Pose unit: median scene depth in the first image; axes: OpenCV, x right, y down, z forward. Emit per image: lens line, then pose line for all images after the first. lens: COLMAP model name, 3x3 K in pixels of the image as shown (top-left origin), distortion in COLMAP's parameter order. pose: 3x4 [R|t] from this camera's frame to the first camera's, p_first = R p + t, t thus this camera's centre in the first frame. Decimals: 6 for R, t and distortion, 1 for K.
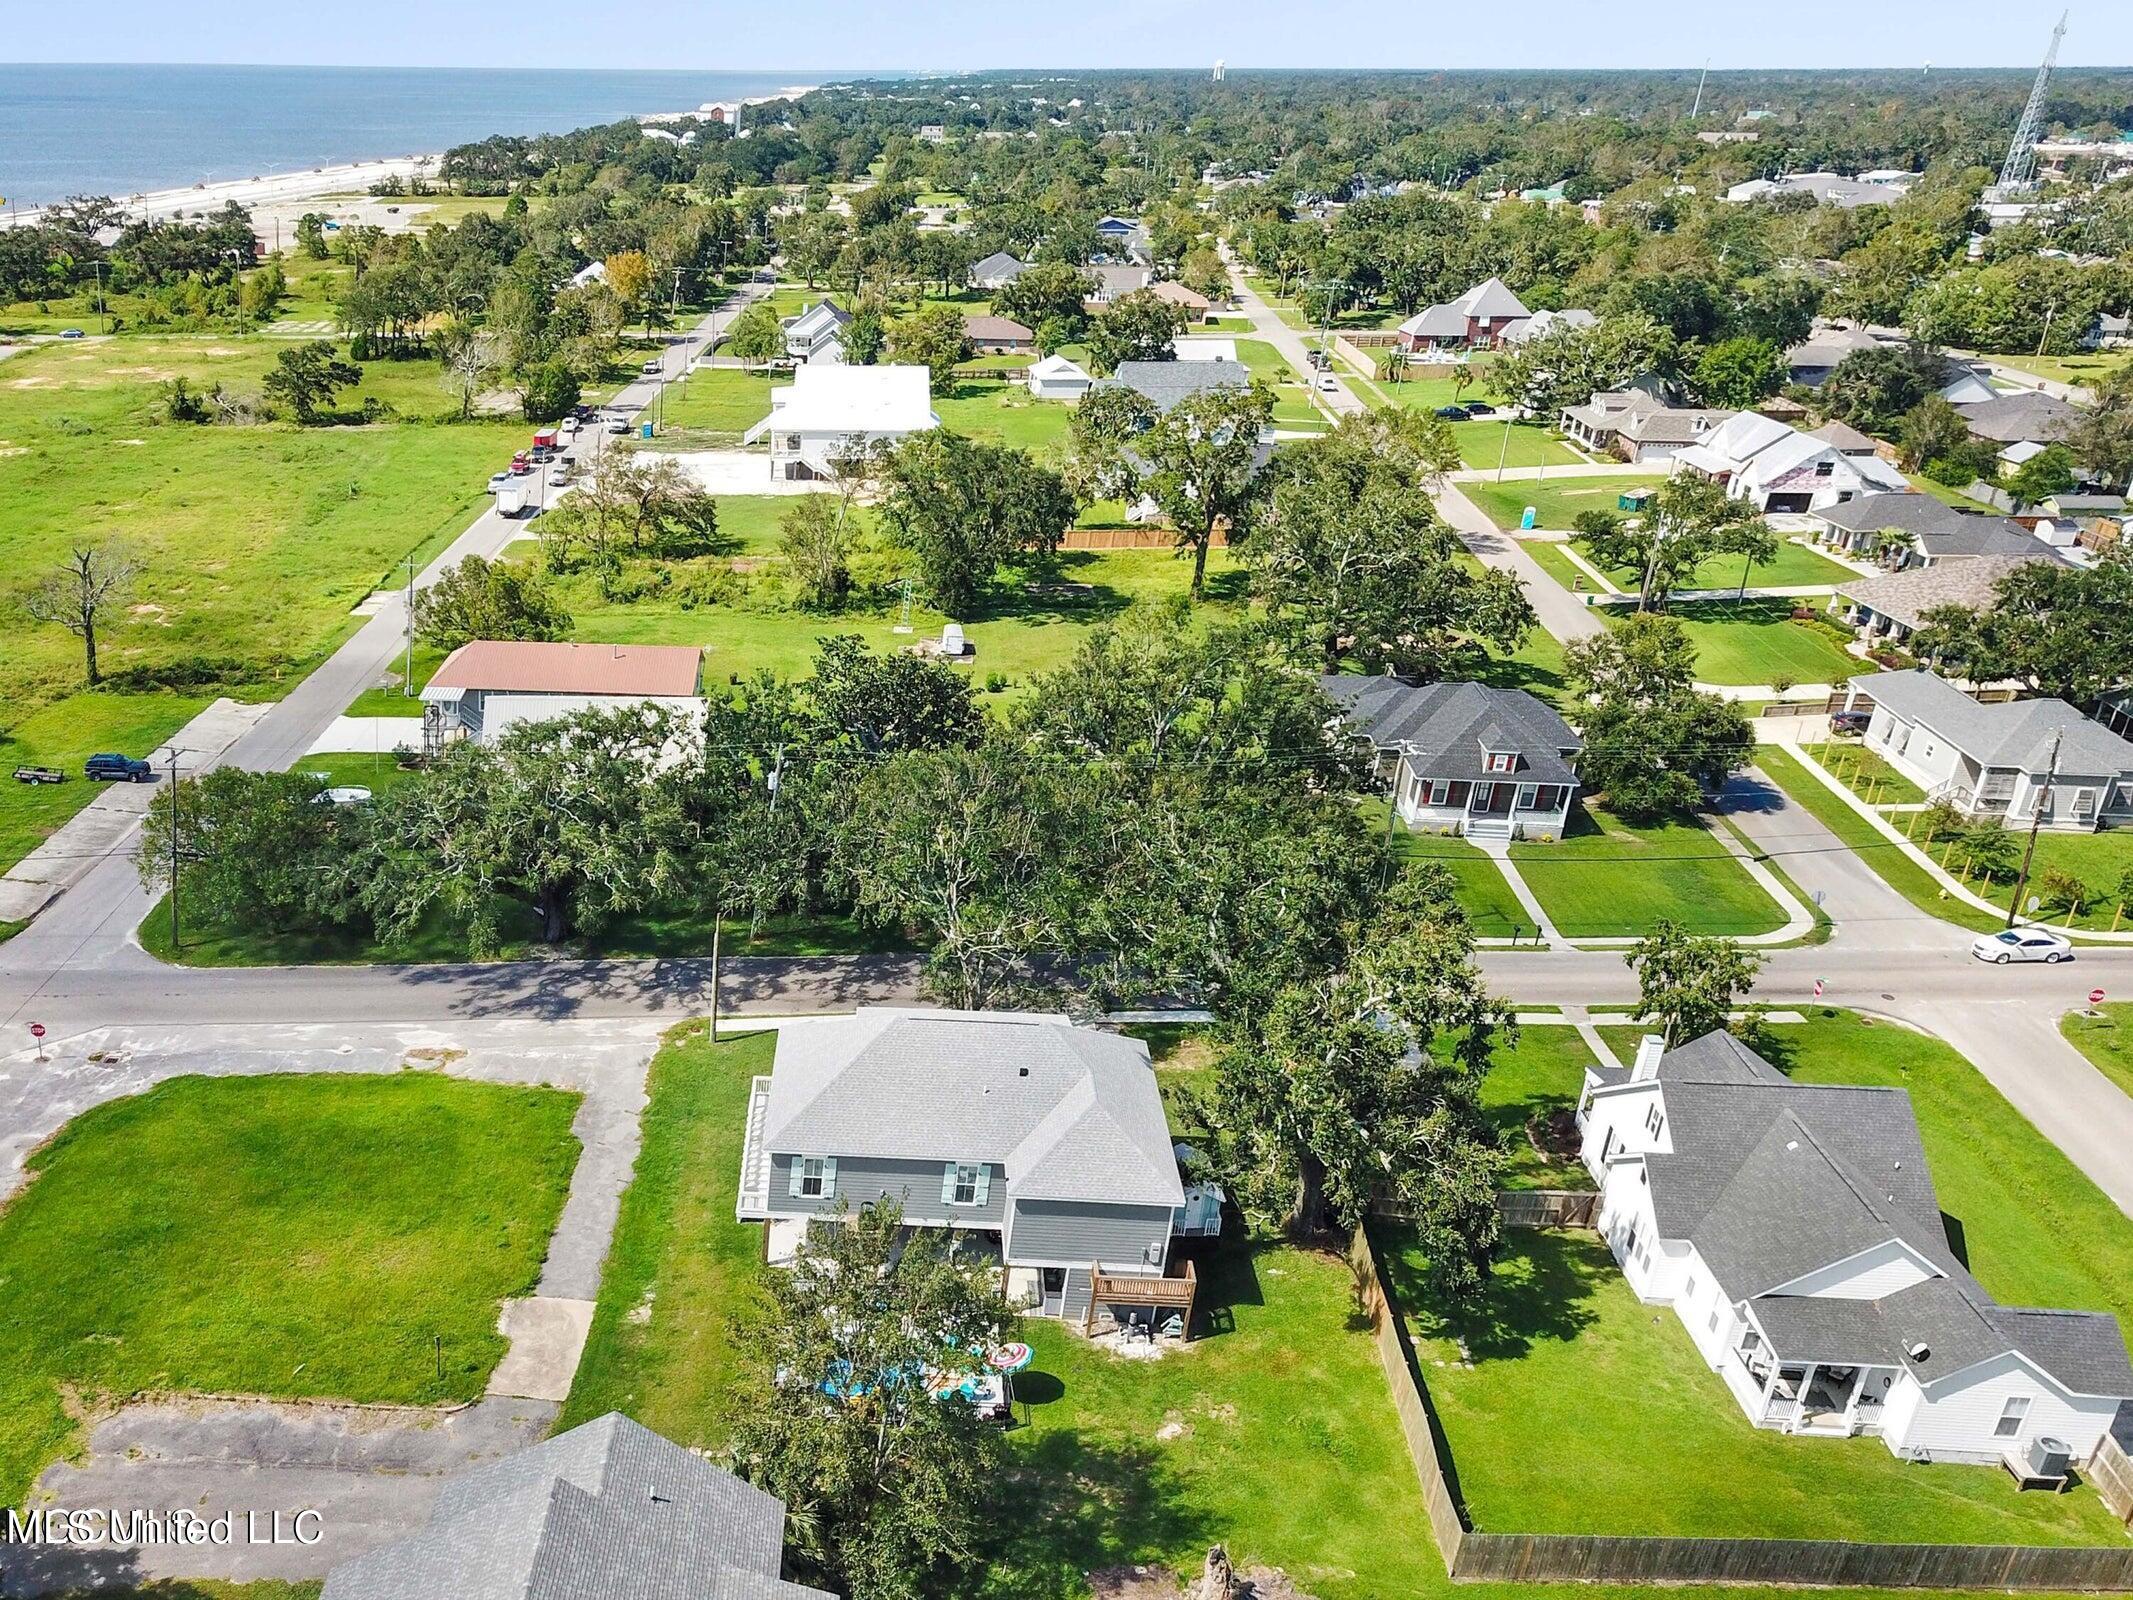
lens RADIAL K [[1619.7, 0, 1066.5], [0, 1619.7, 800.0], [0, 0, 1]] dist [0.014140, 0.006701]
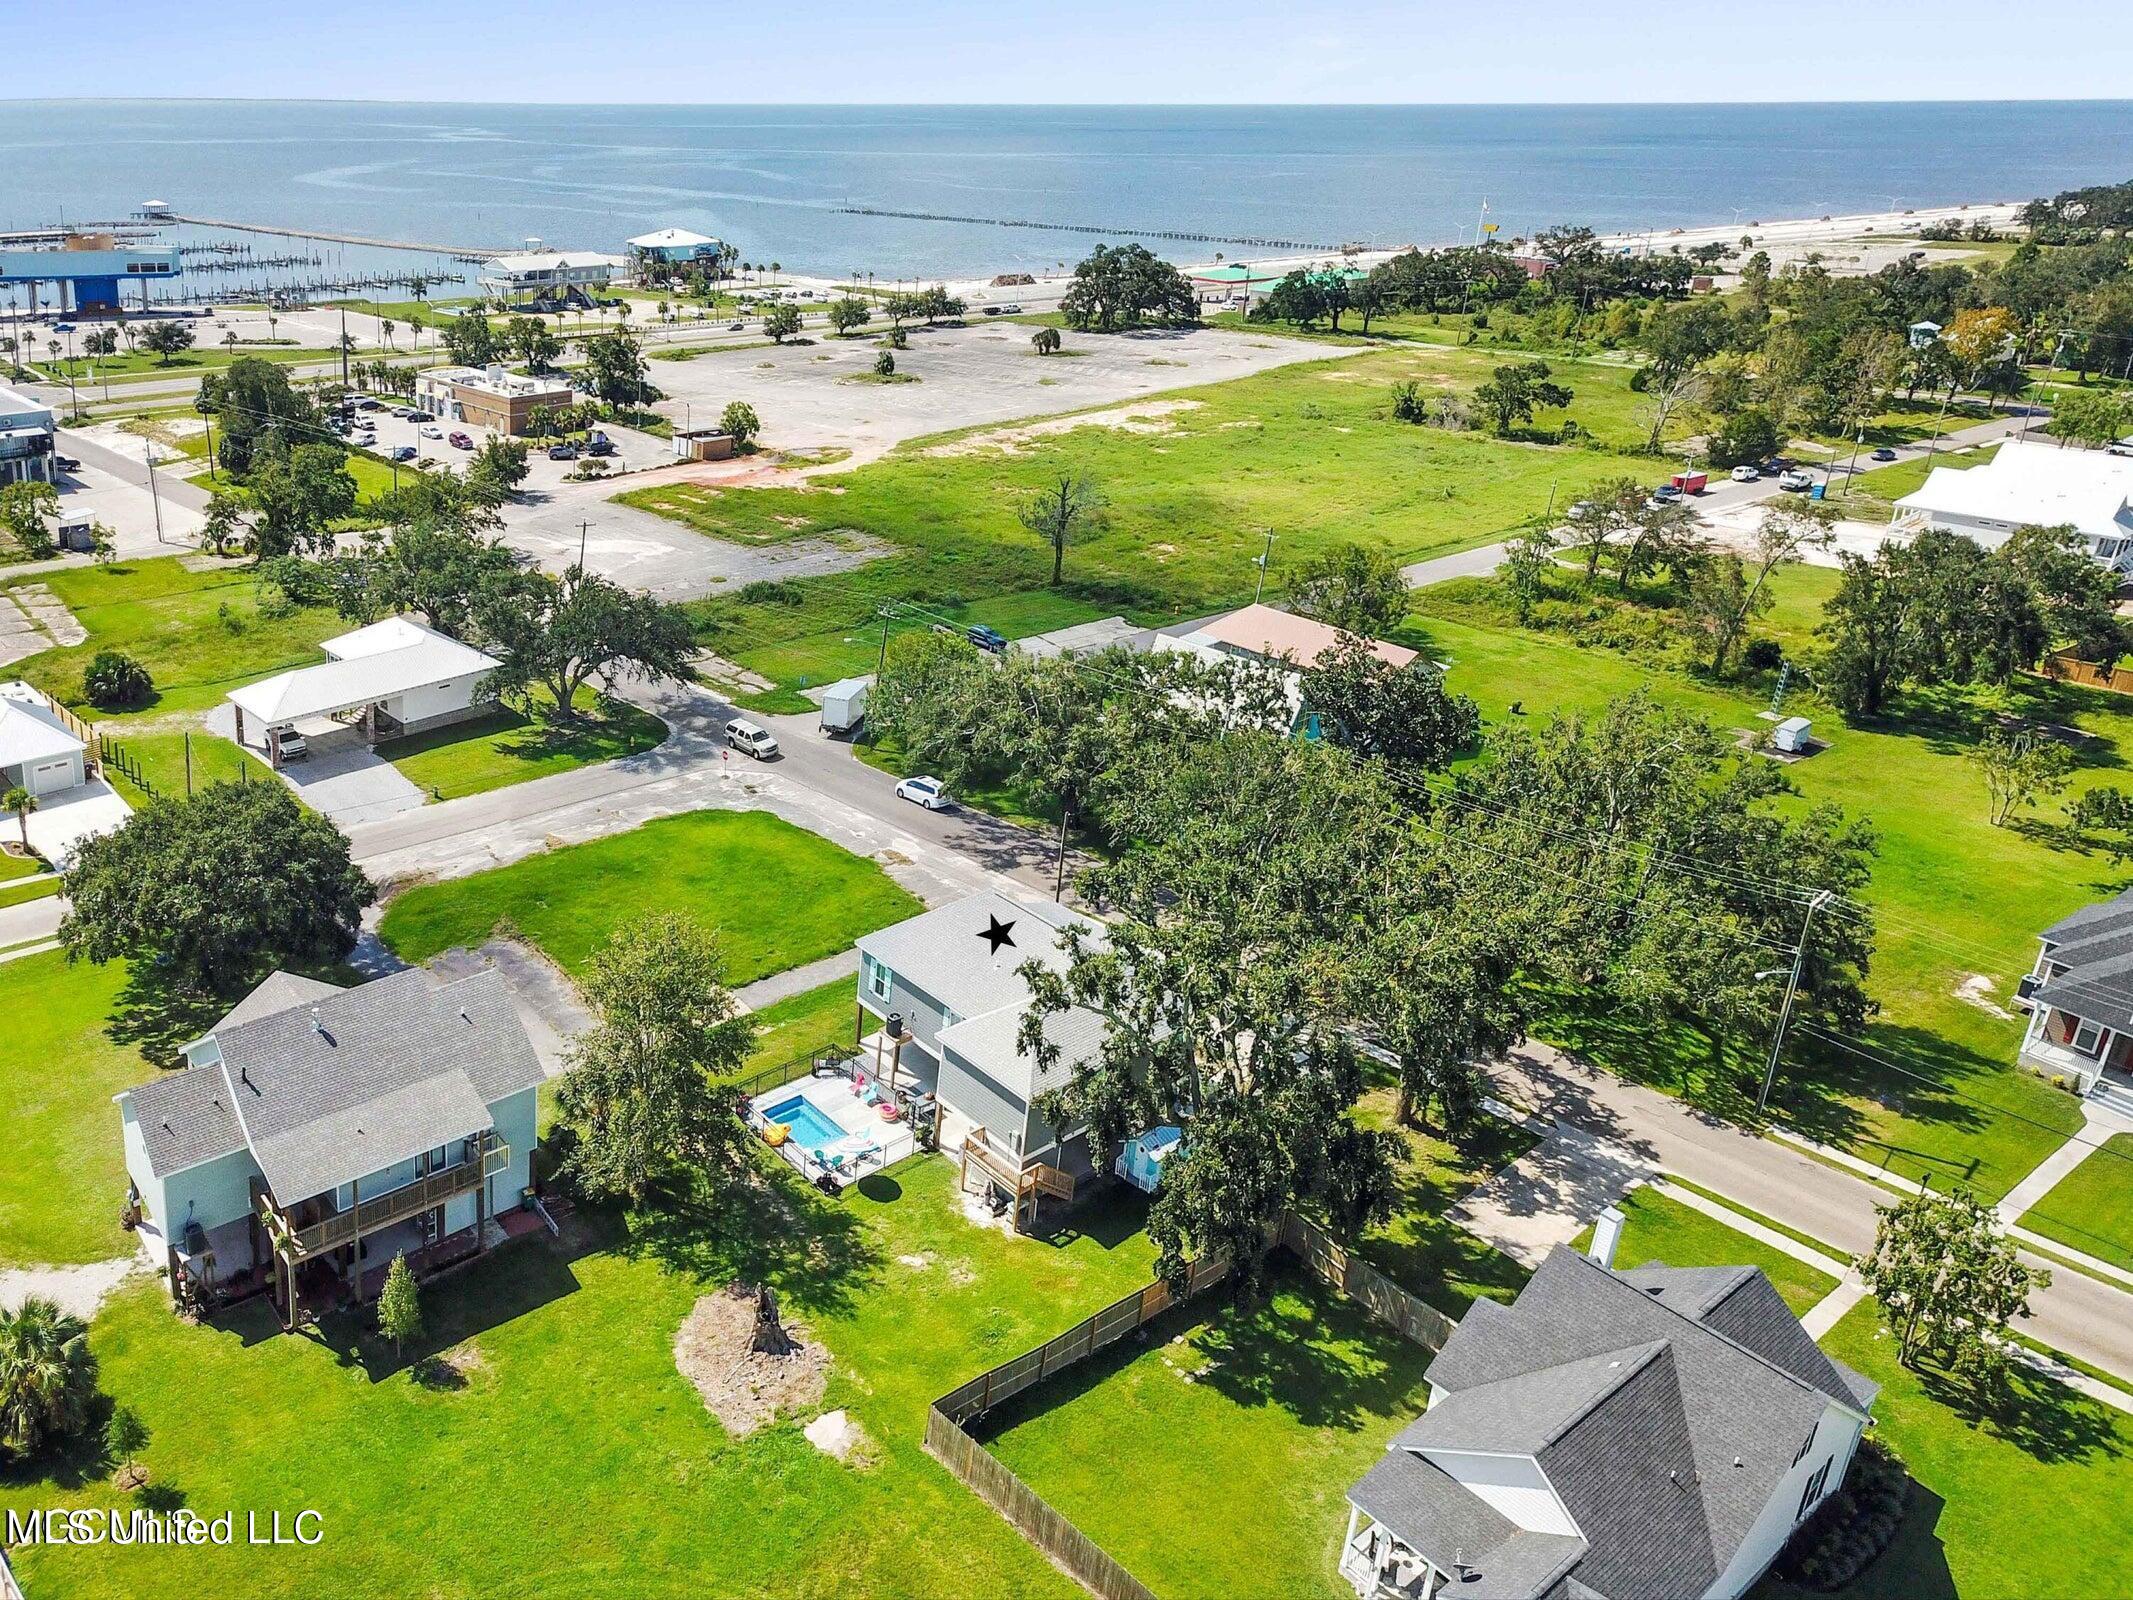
lens RADIAL K [[1807.2, 0, 1066.5], [0, 1807.2, 800.0], [0, 0, 1]] dist [0.001285, 0.011633]
pose [[0.643897, 0.267734, -0.716739, 0.364651], [-0.307059, 0.948453, 0.078437, -0.020374], [0.700794, 0.169576, 0.692916, 0.050559]]
